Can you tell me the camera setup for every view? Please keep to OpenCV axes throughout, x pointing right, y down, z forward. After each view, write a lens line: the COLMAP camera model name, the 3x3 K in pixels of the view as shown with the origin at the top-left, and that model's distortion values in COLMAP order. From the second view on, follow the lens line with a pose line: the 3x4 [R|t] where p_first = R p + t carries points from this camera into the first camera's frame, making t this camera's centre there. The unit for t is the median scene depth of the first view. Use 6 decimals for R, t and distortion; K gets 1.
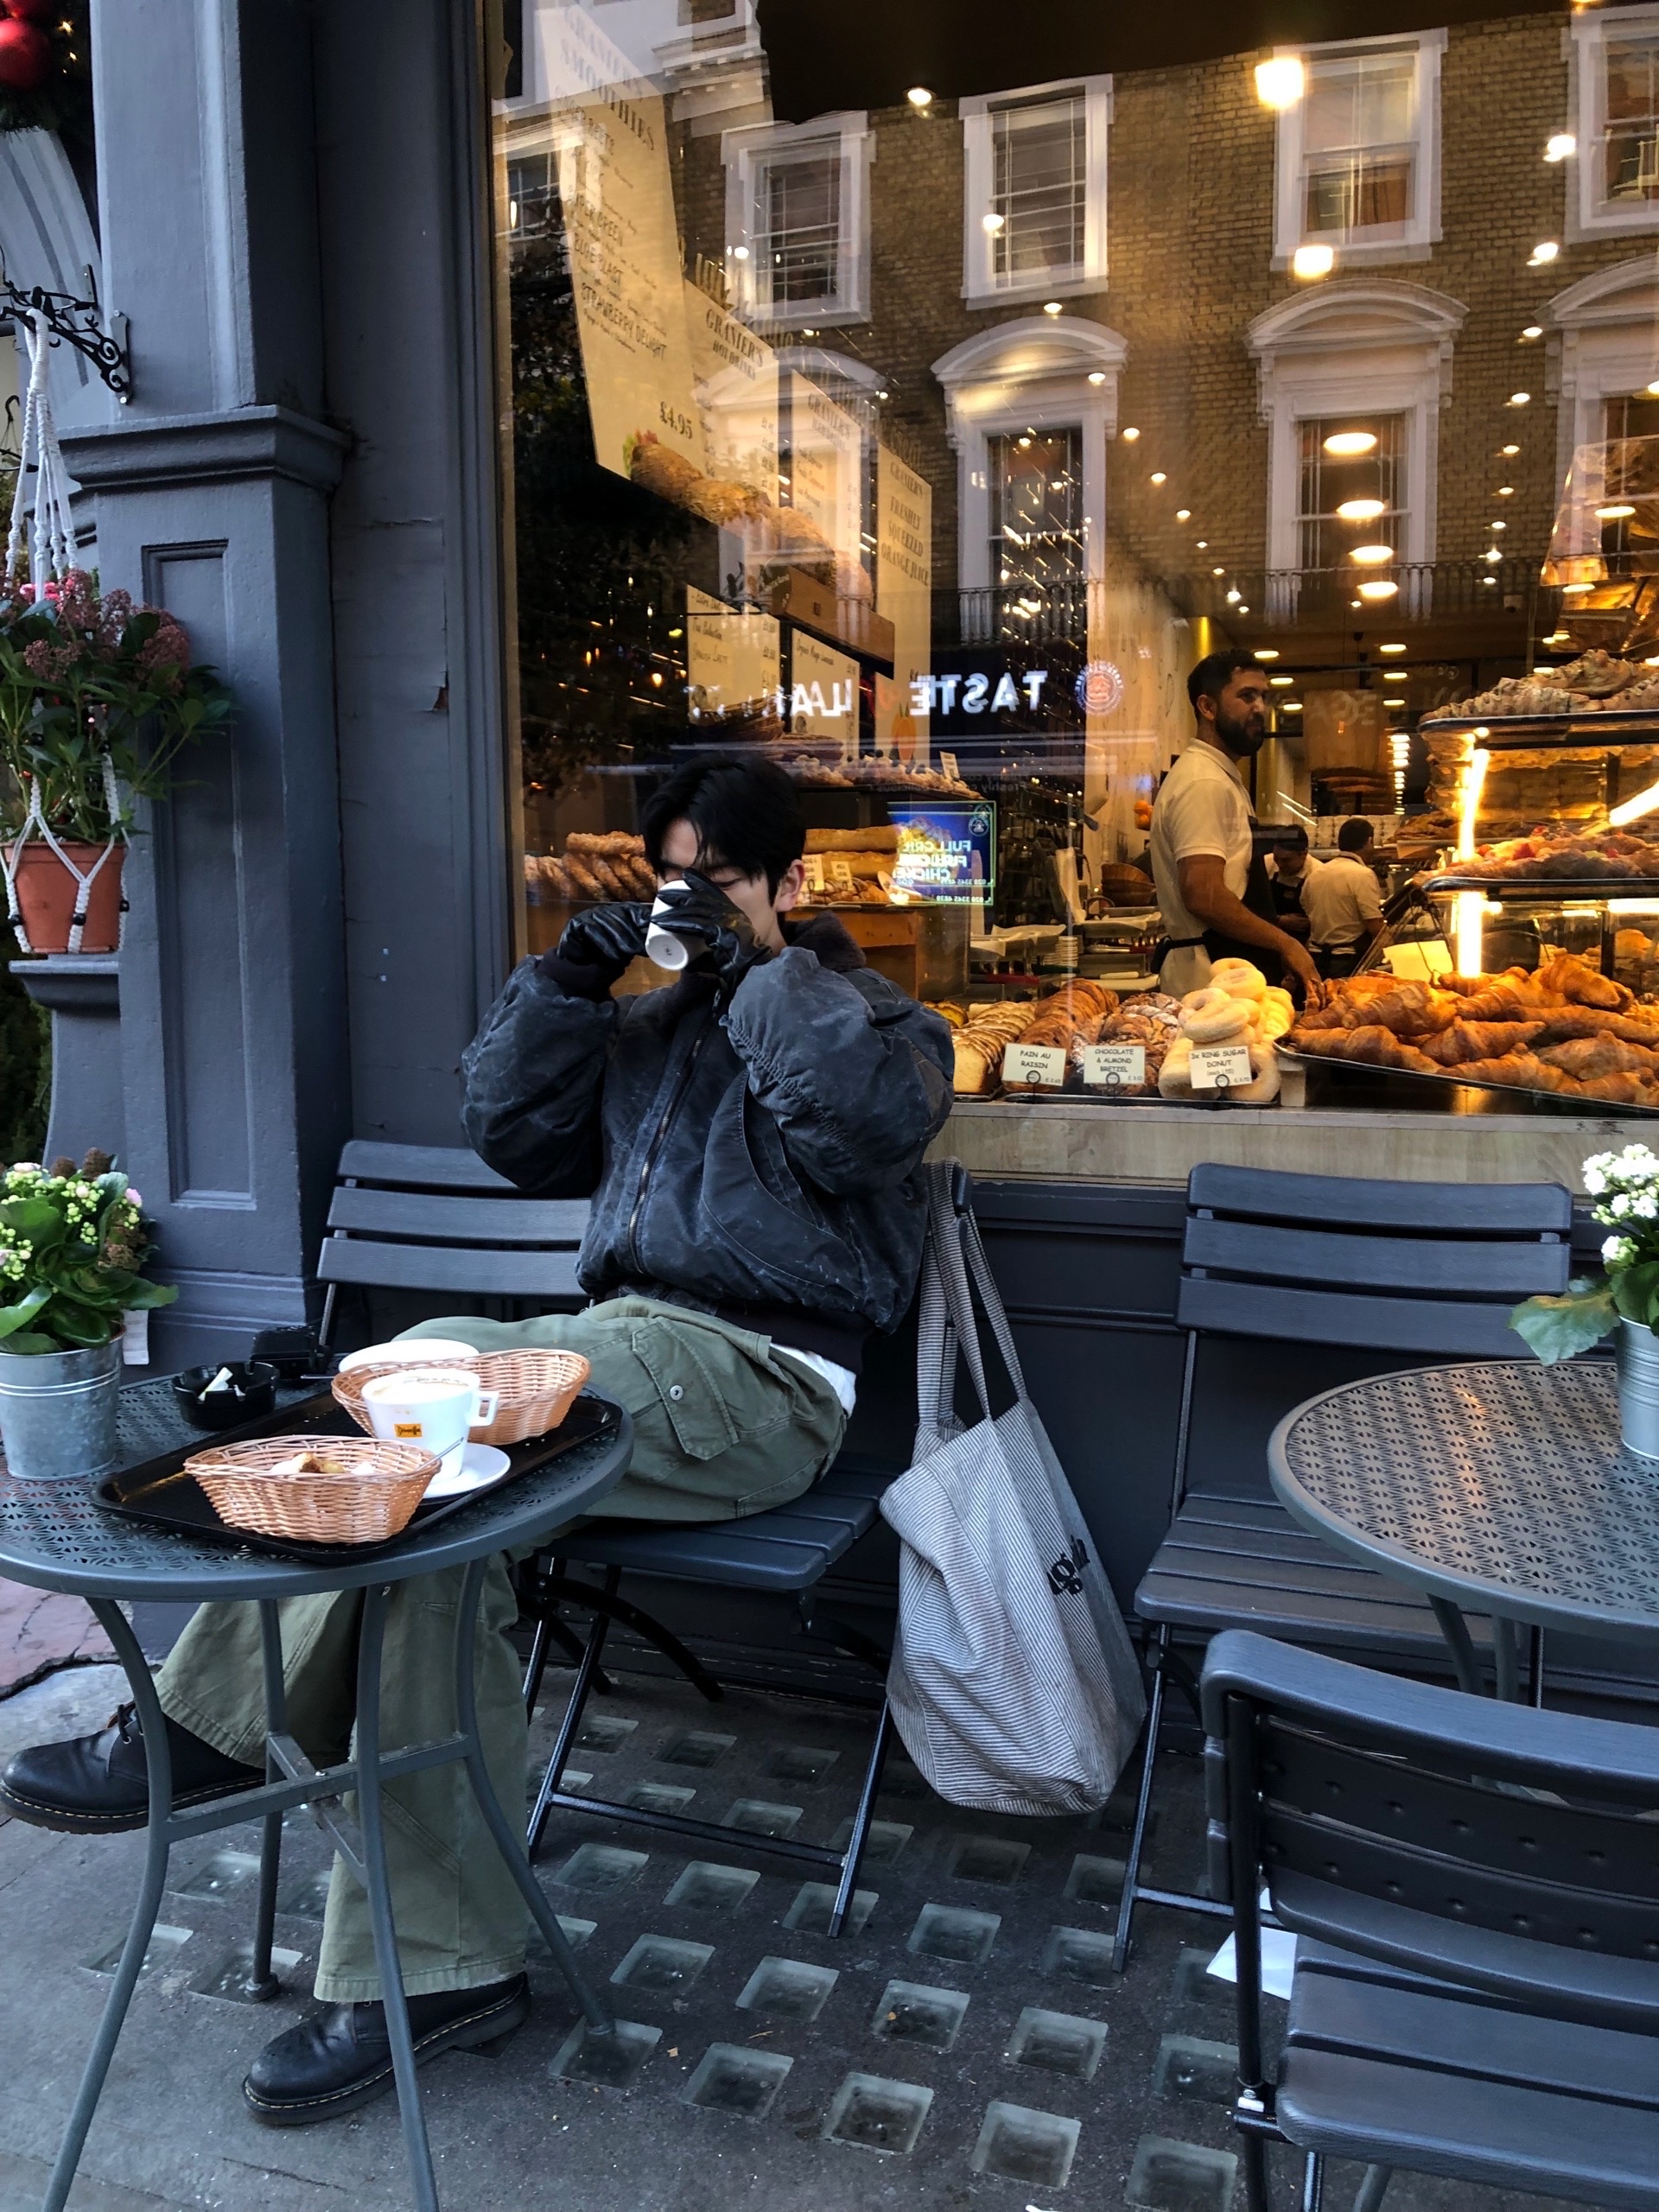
lens RADIAL K [[1749.5, 0, 826.8], [0, 1749.5, 1108.5], [0, 0, 1]] dist [0.089554, -0.289737]
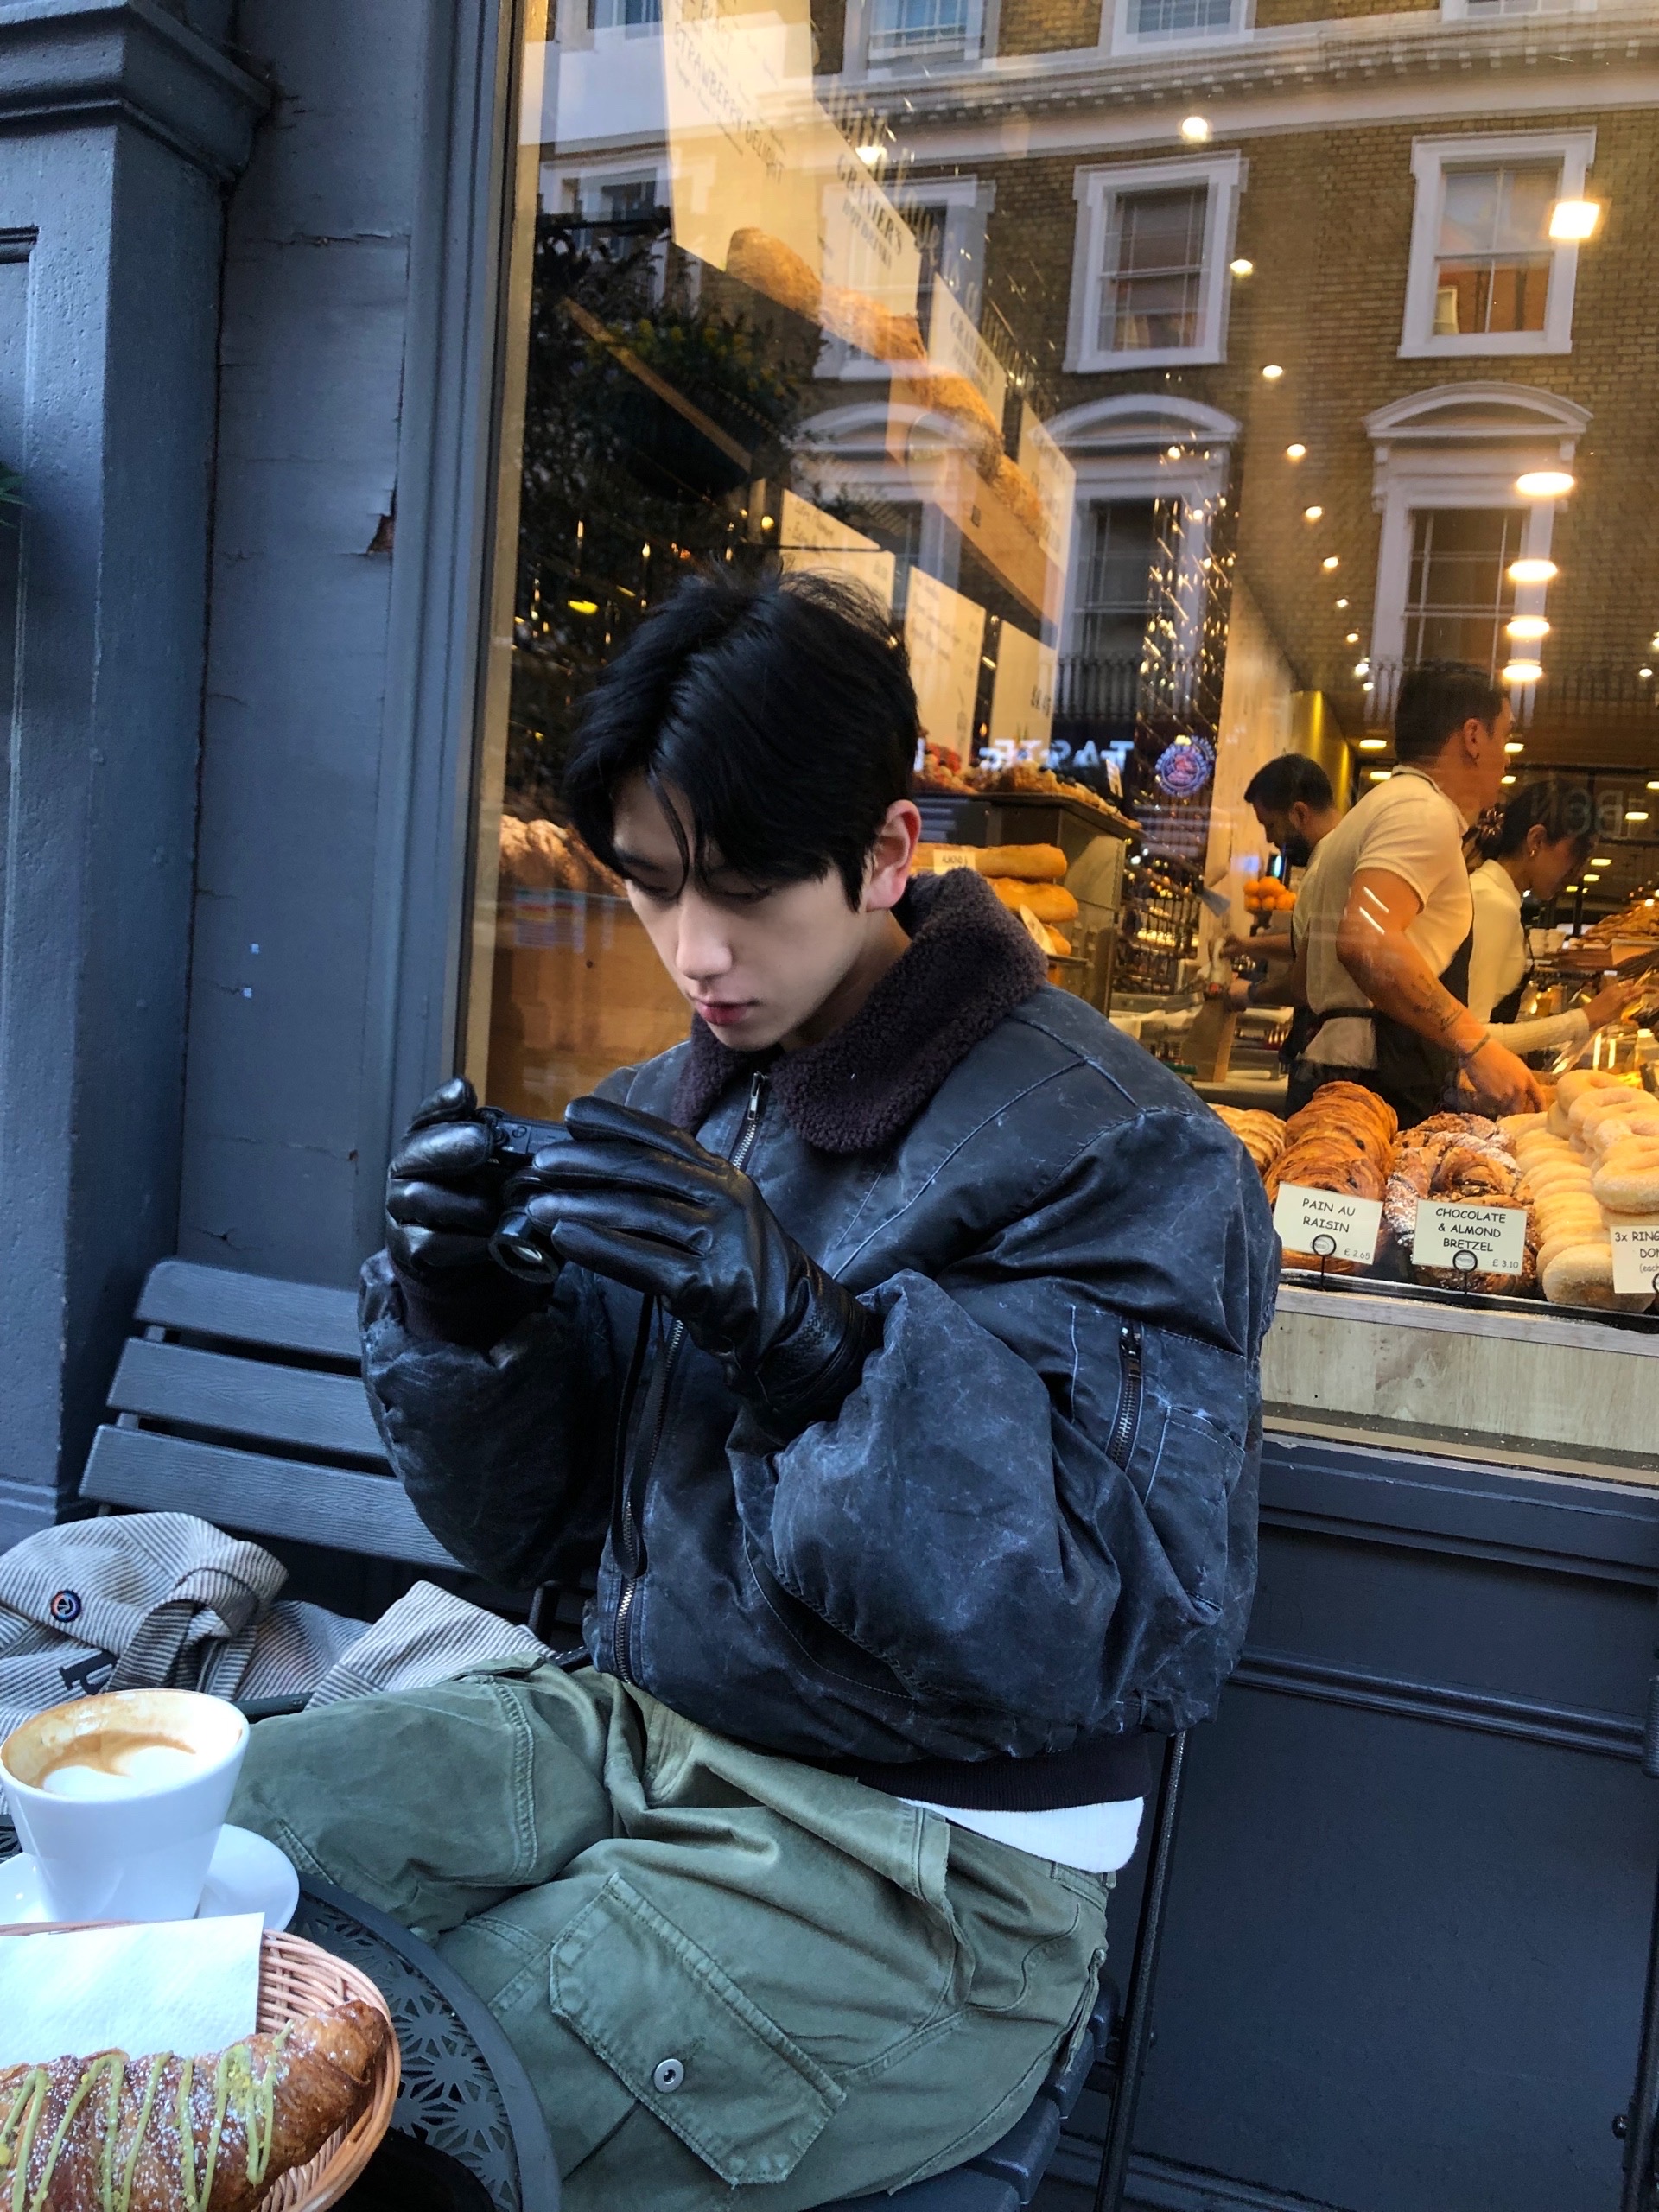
lens RADIAL K [[1778.4, 0, 860.7], [0, 1778.4, 1107.9], [0, 0, 1]] dist [0.021184, -0.045231]
pose [[0.996809, 0.079820, -0.000520, -0.041301], [-0.079773, 0.995952, -0.041418, -0.027006], [-0.002788, 0.041327, 0.999142, 0.402325]]
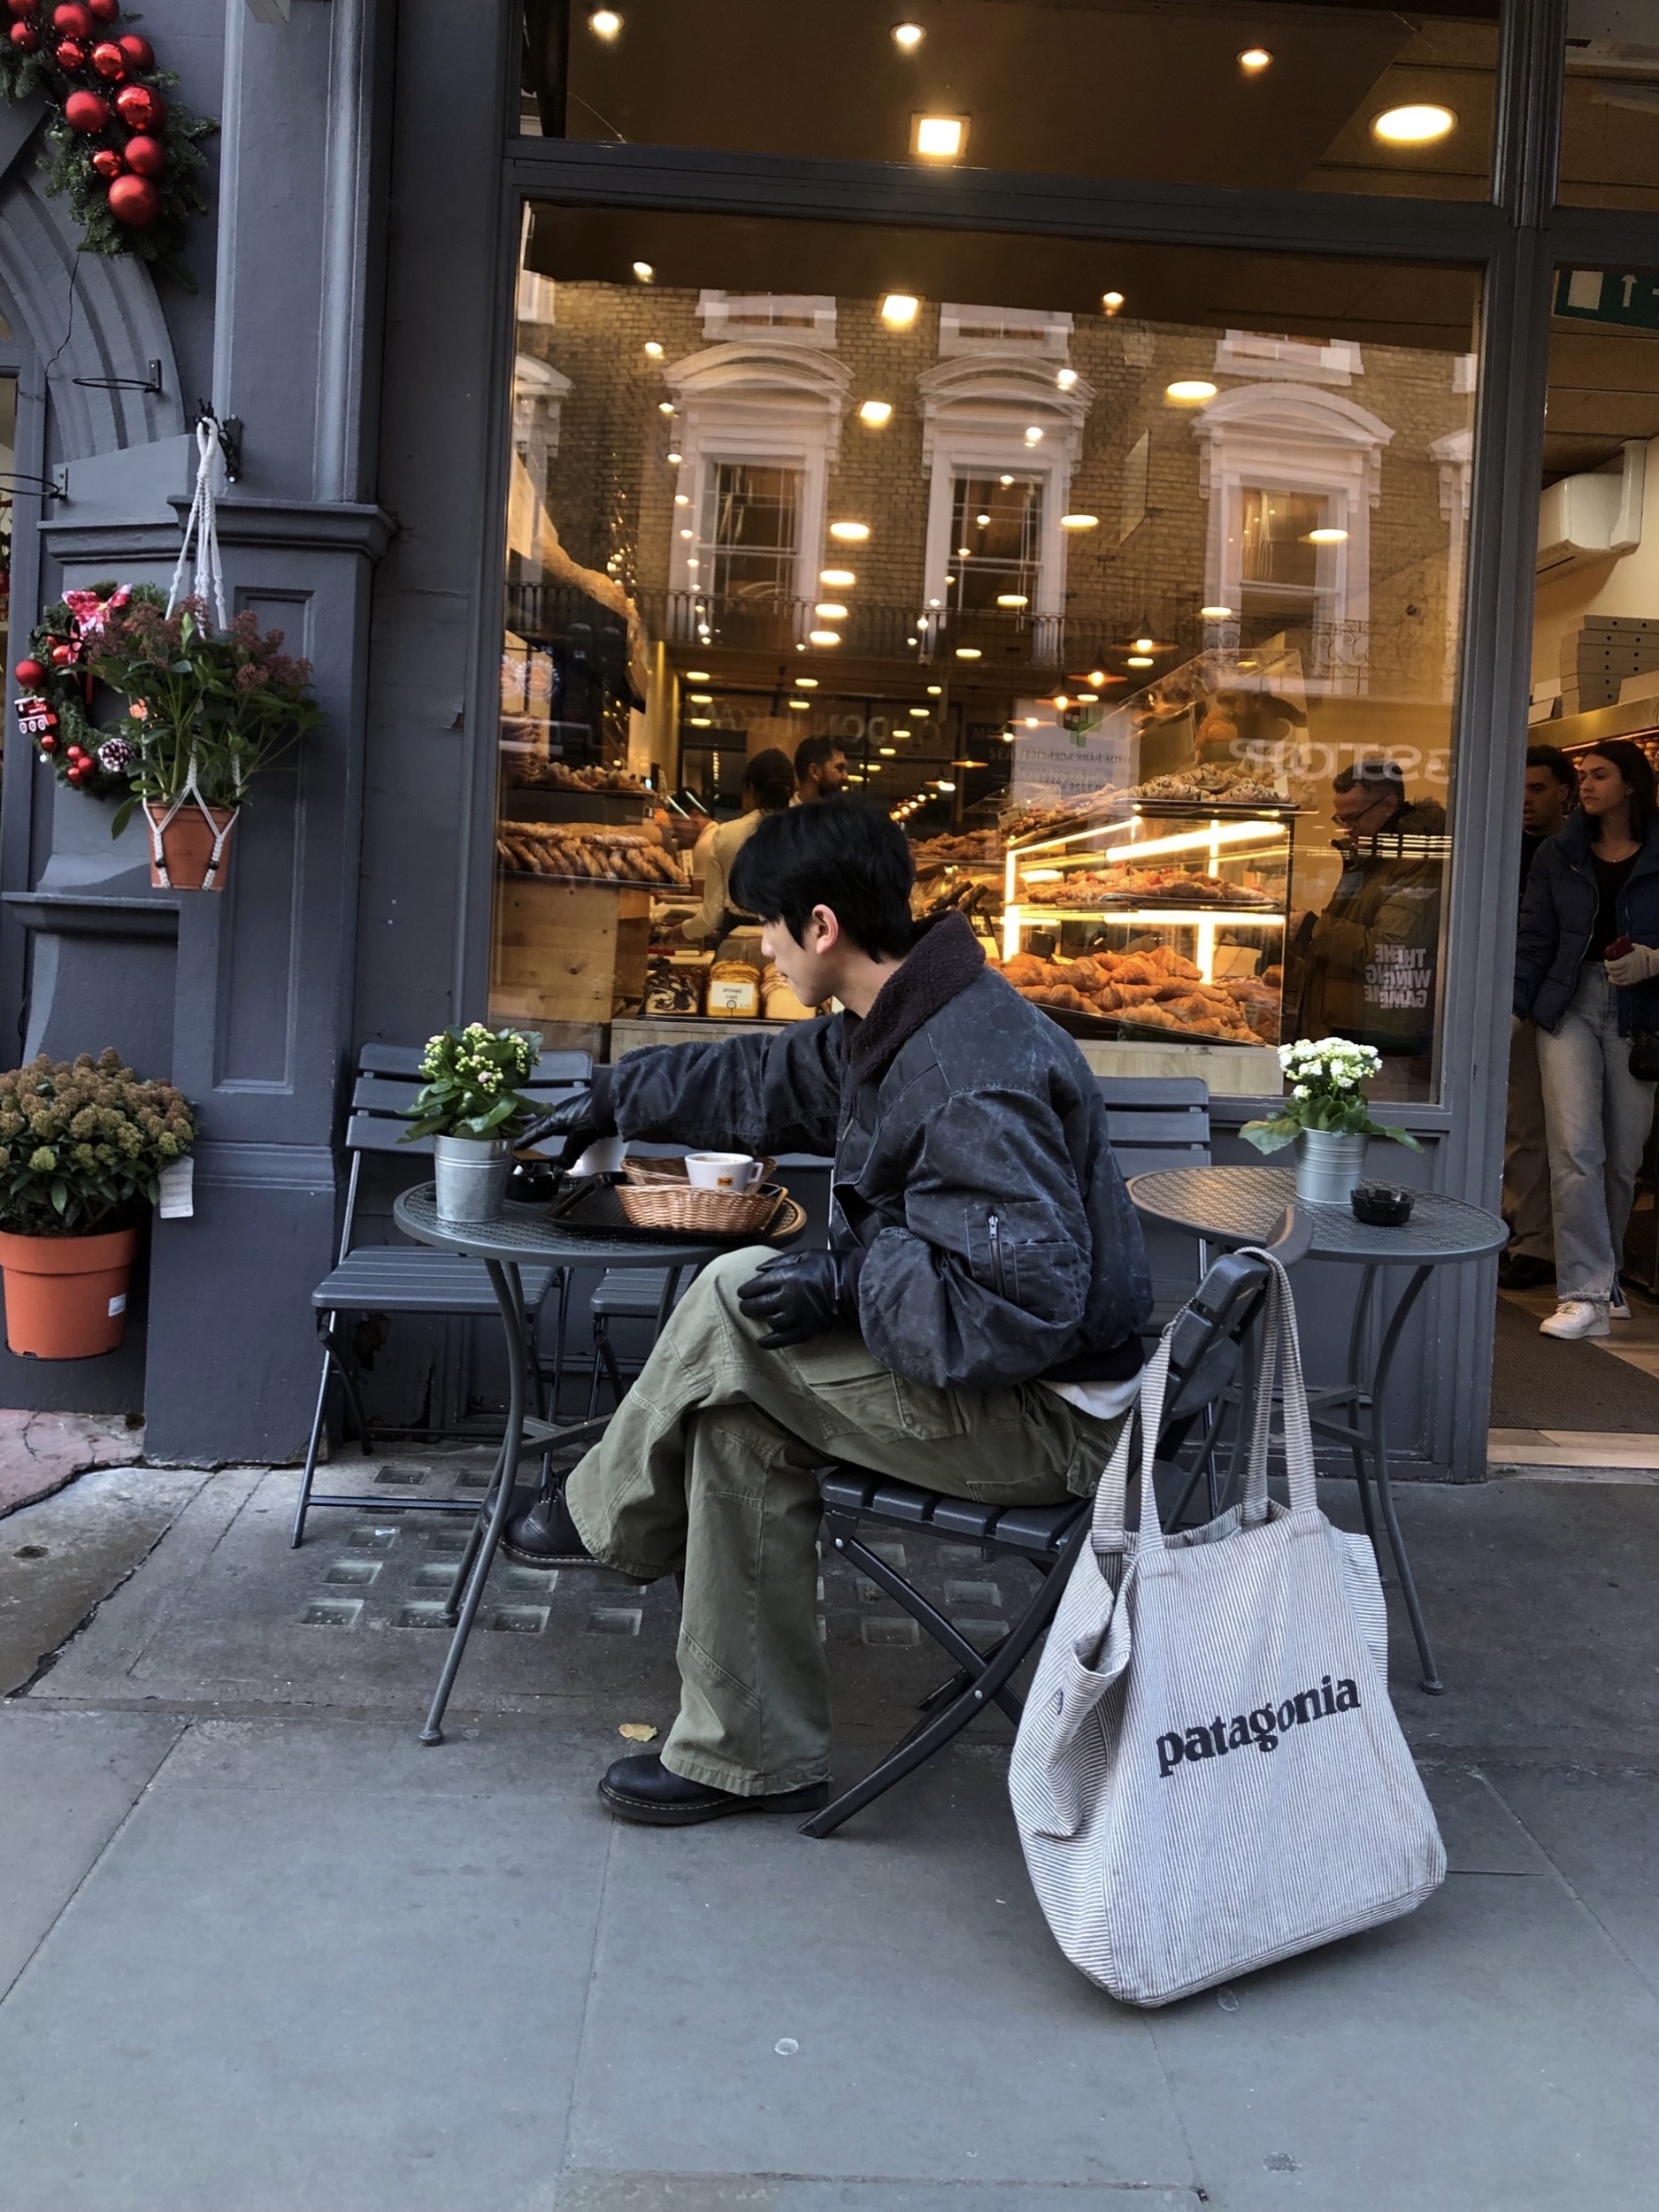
lens RADIAL K [[1759.4, 0, 831.2], [0, 1759.4, 948.0], [0, 0, 1]] dist [0.001568, 0.000156]
pose [[0.932141, 0.045972, 0.359164, -0.428506], [-0.016116, 0.996192, -0.085683, 0.055706], [-0.361736, 0.074081, 0.929333, -0.364705]]
